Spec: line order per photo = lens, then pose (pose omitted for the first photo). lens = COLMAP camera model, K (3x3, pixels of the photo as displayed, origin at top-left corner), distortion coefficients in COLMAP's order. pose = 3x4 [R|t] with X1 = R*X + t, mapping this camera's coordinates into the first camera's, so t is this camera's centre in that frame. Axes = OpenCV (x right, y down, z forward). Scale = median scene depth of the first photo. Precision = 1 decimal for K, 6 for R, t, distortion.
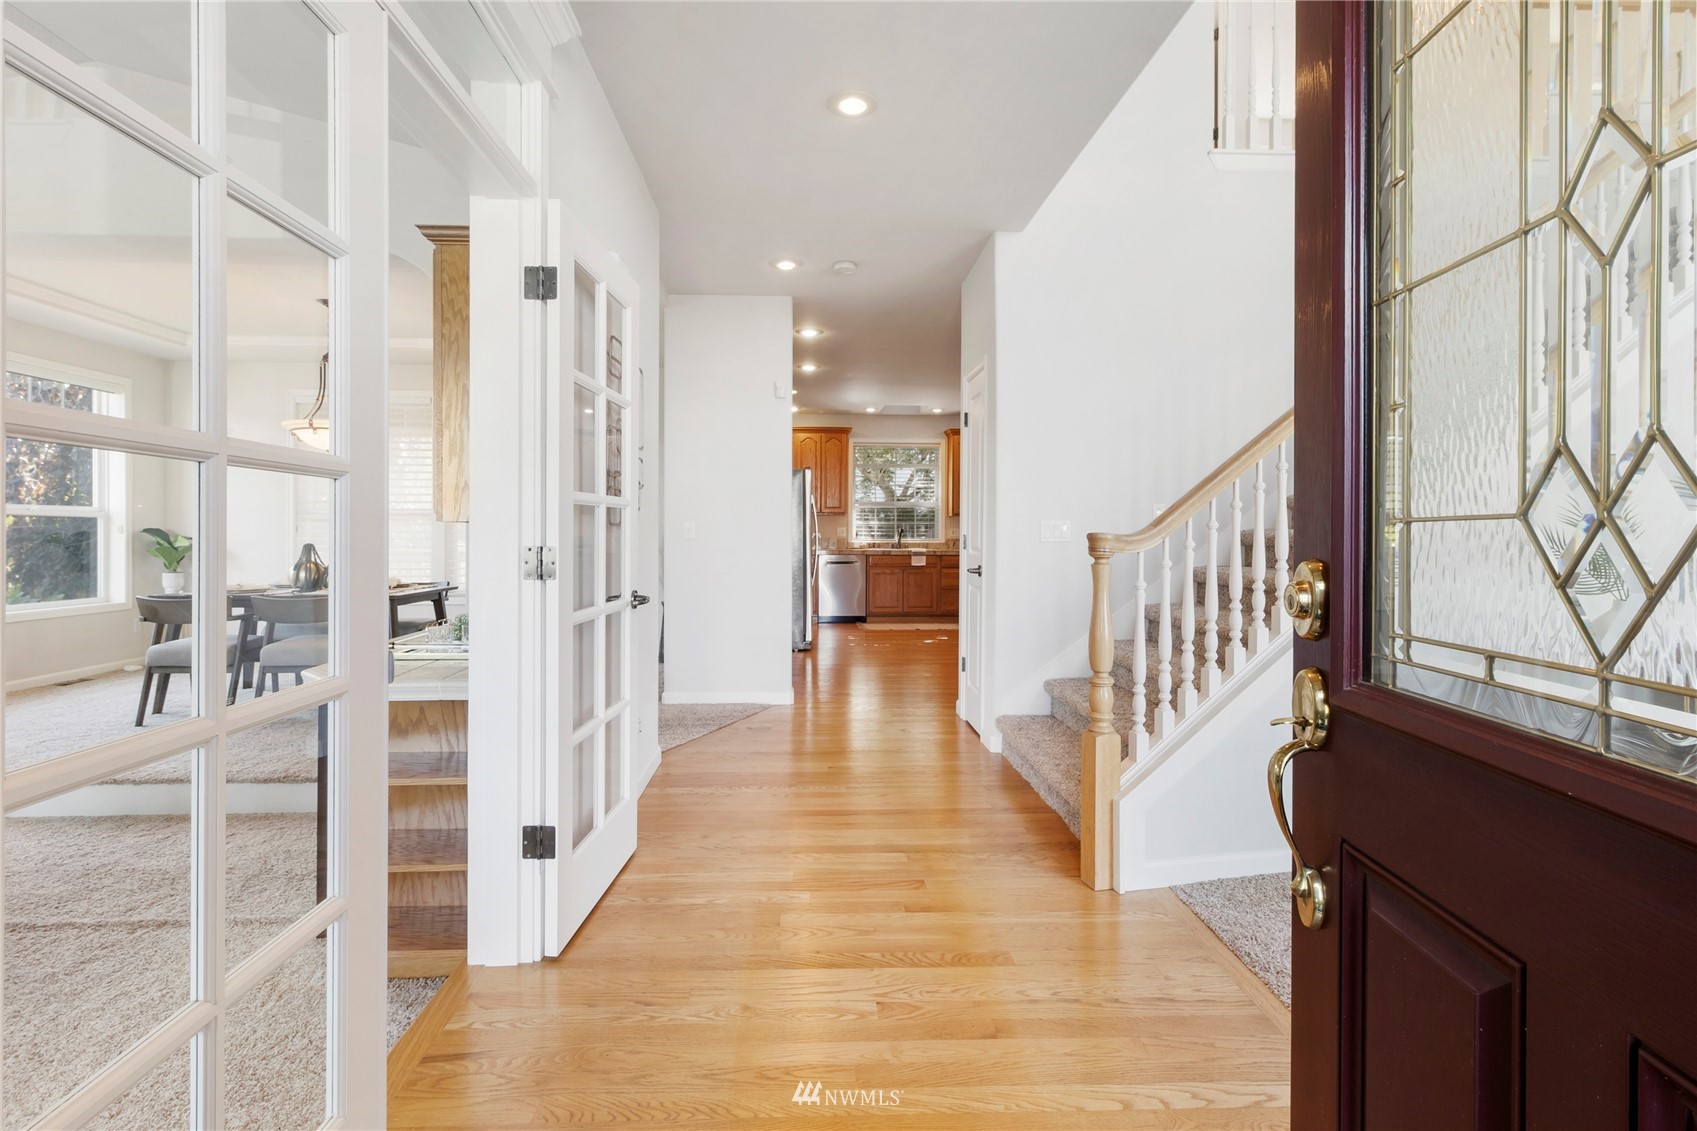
lens RADIAL K [[801.6, 0, 842.5], [0, 801.6, 535.9], [0, 0, 1]] dist [0.005828, 0.000064]
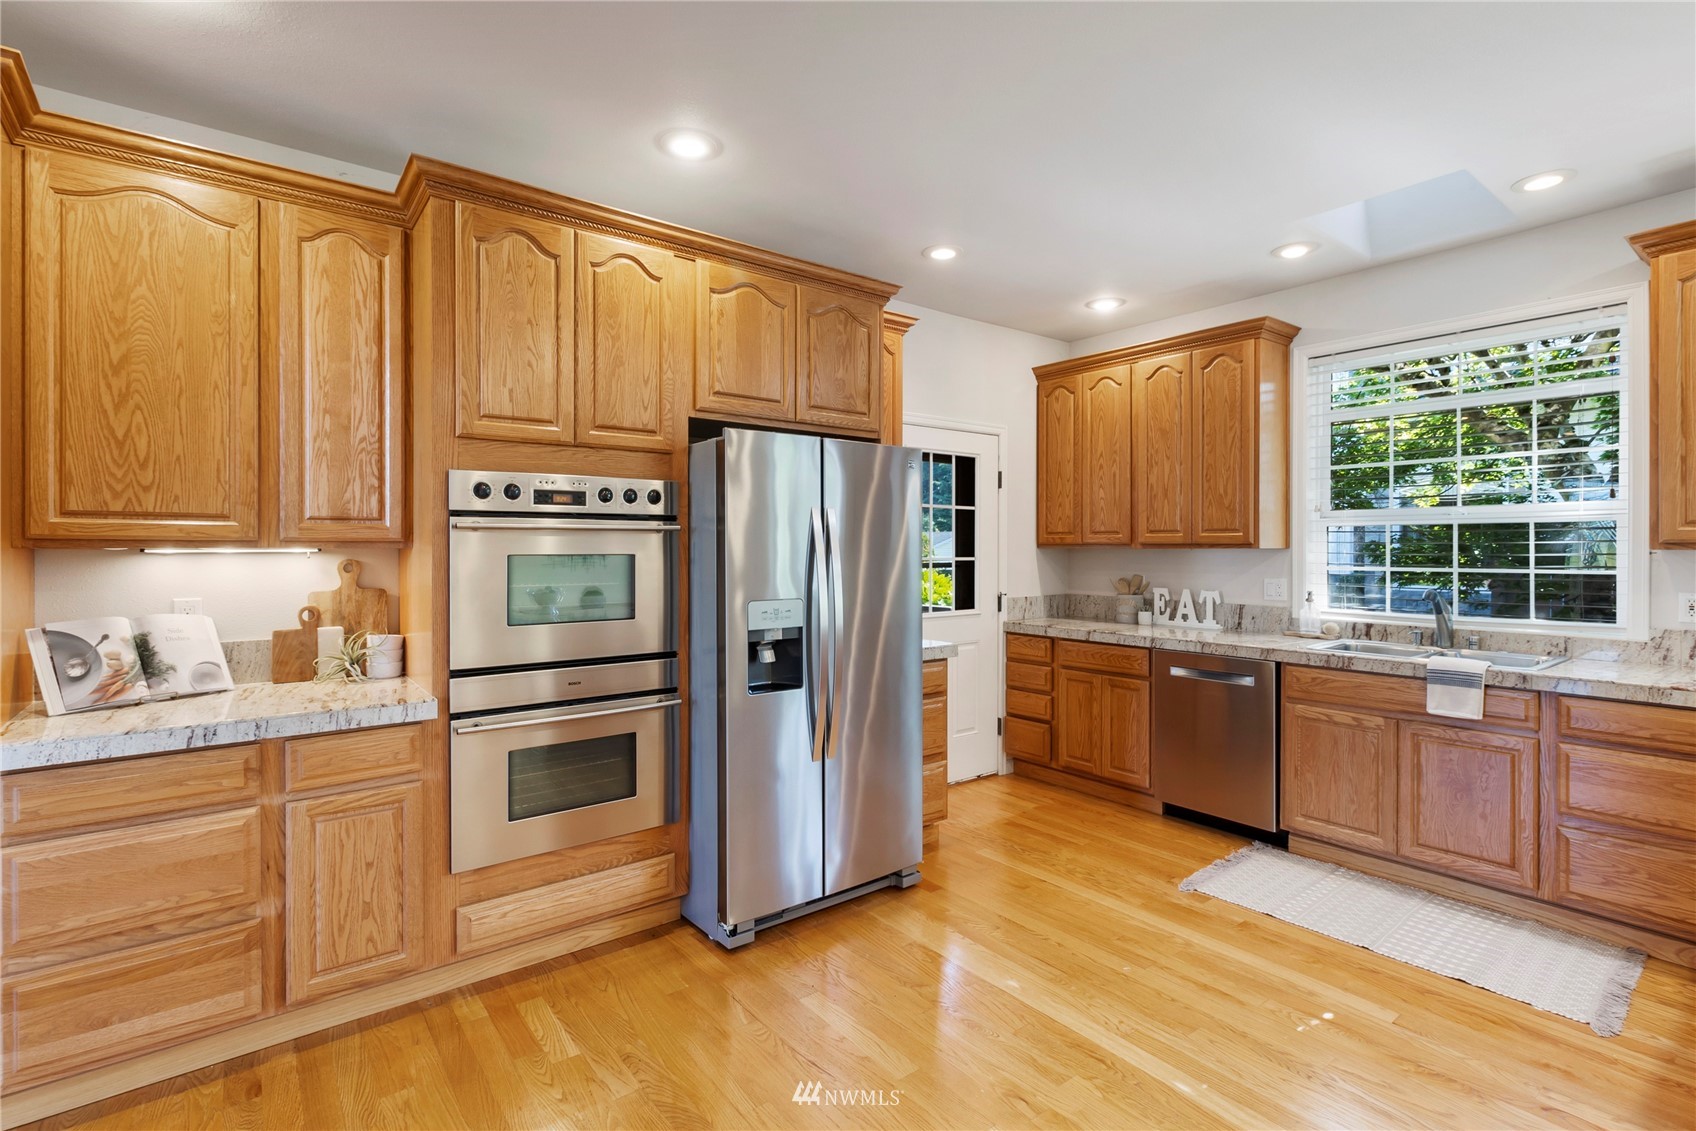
lens RADIAL K [[801.1, 0, 849.3], [0, 801.1, 556.1], [0, 0, 1]] dist [0.005828, 0.000064]
pose [[0.581958, 0.003708, -0.813210, 0.207564], [-0.002982, 0.999993, 0.002426, -0.023795], [0.813213, 0.001013, 0.581965, 0.631048]]
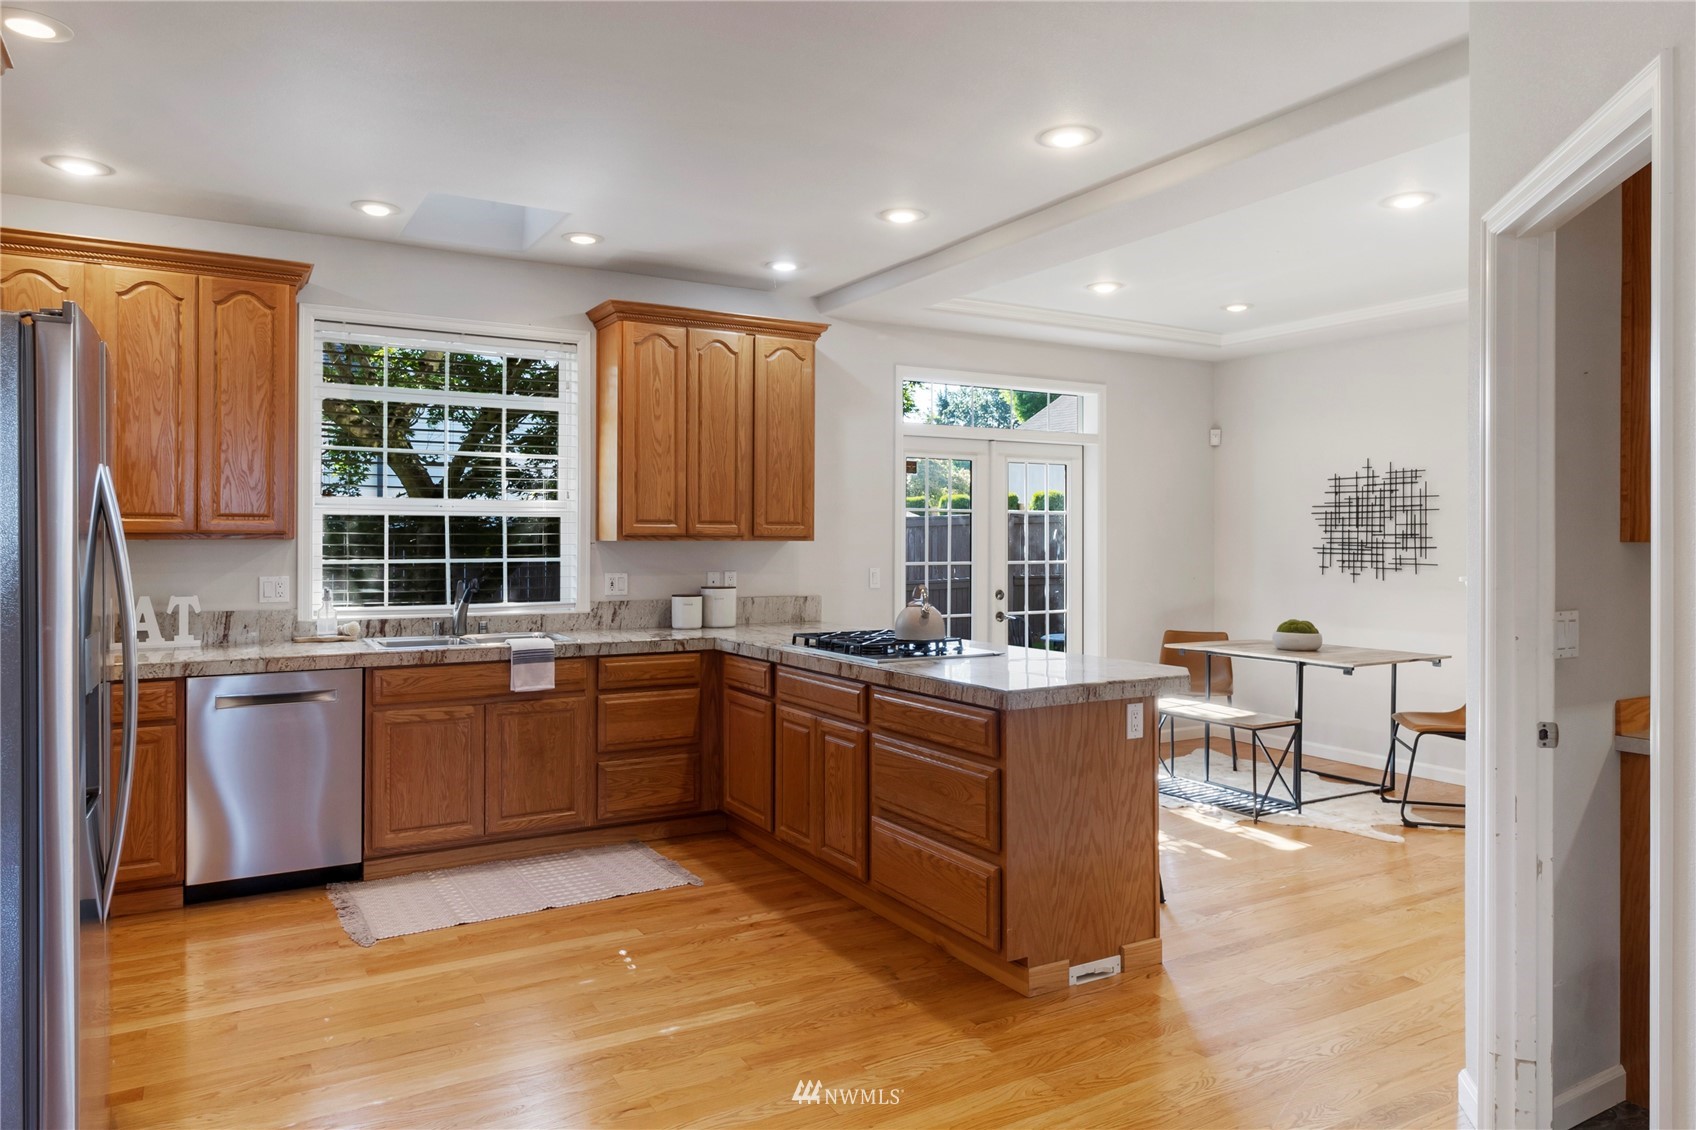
lens RADIAL K [[1097.3, 0, 847.0], [0, 1097.3, 549.9], [0, 0, 1]] dist [-0.002831, -0.001106]
pose [[0.881228, -0.007340, 0.472634, -0.006608], [0.006206, 0.999973, 0.003958, -0.023263], [-0.472650, -0.000555, 0.881250, 0.525193]]
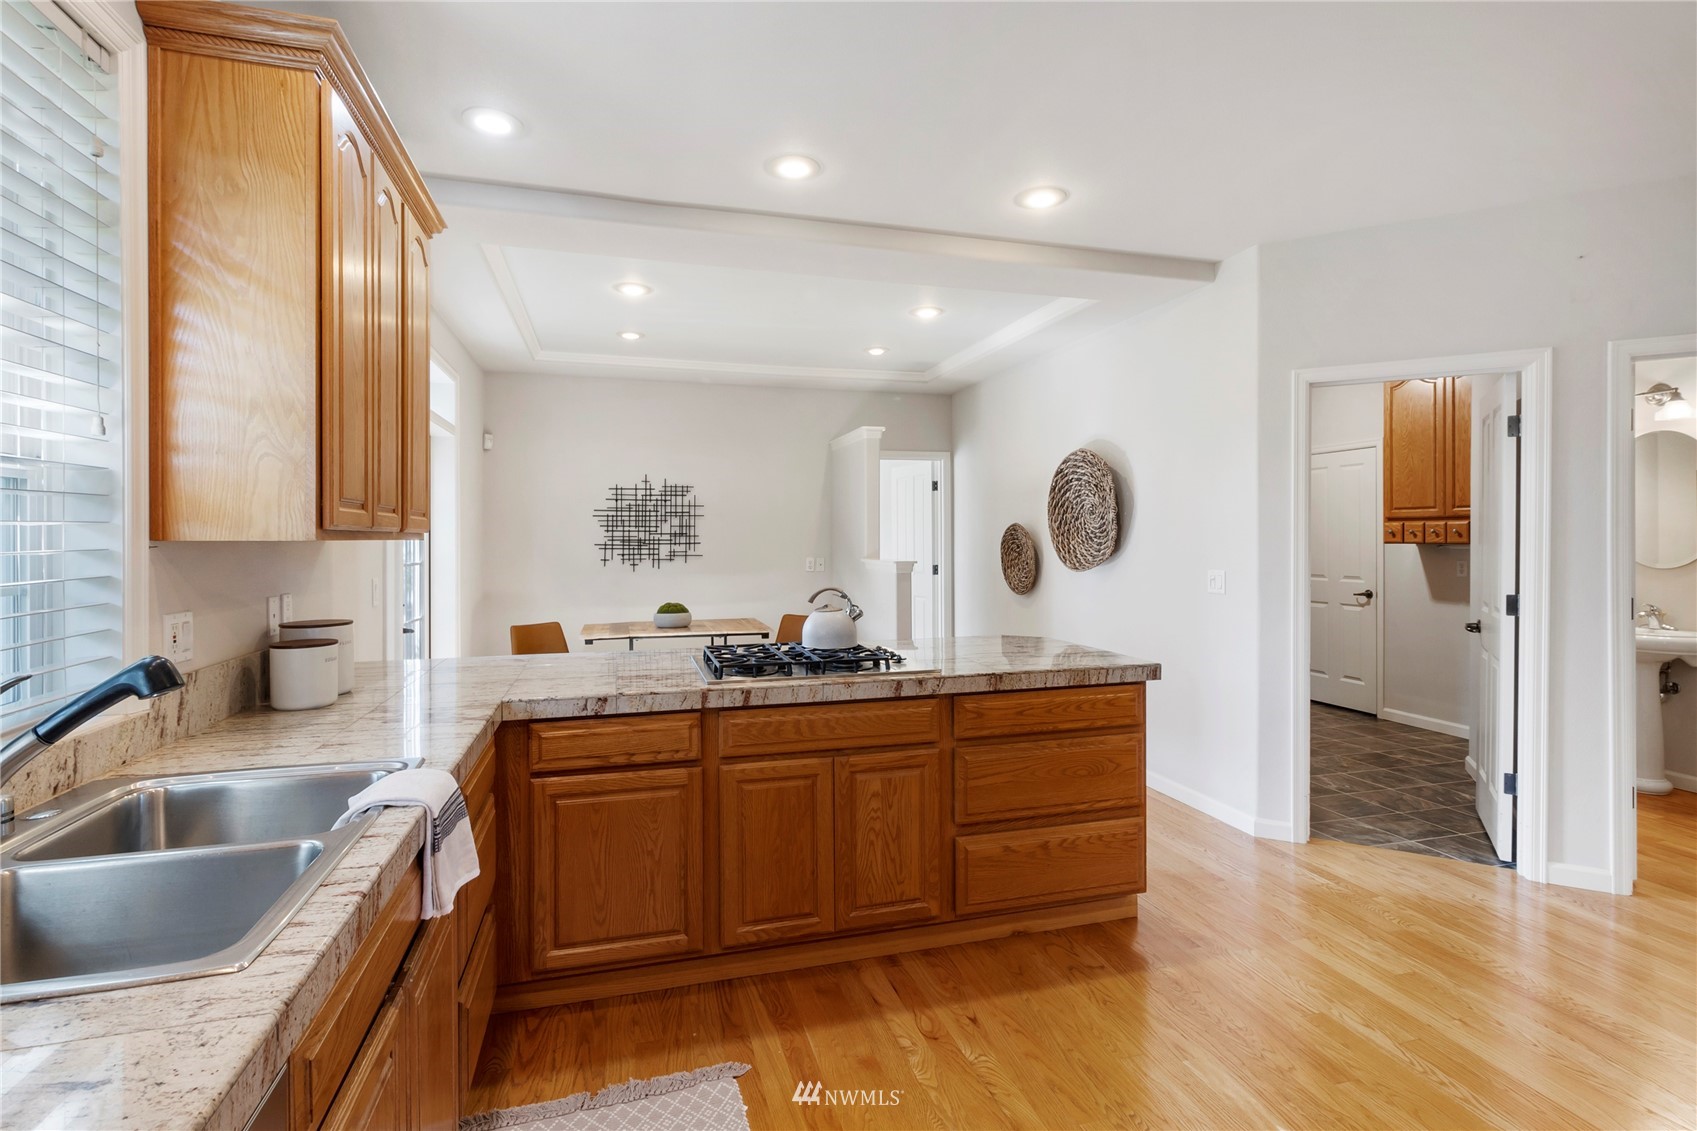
lens RADIAL K [[801.6, 0, 850.5], [0, 801.6, 547.8], [0, 0, 1]] dist [0.005828, 0.000064]
pose [[-0.241374, -0.016094, 0.970299, -0.058166], [0.007306, 0.999804, 0.018401, -0.027150], [-0.970405, 0.011531, -0.241209, 0.943758]]
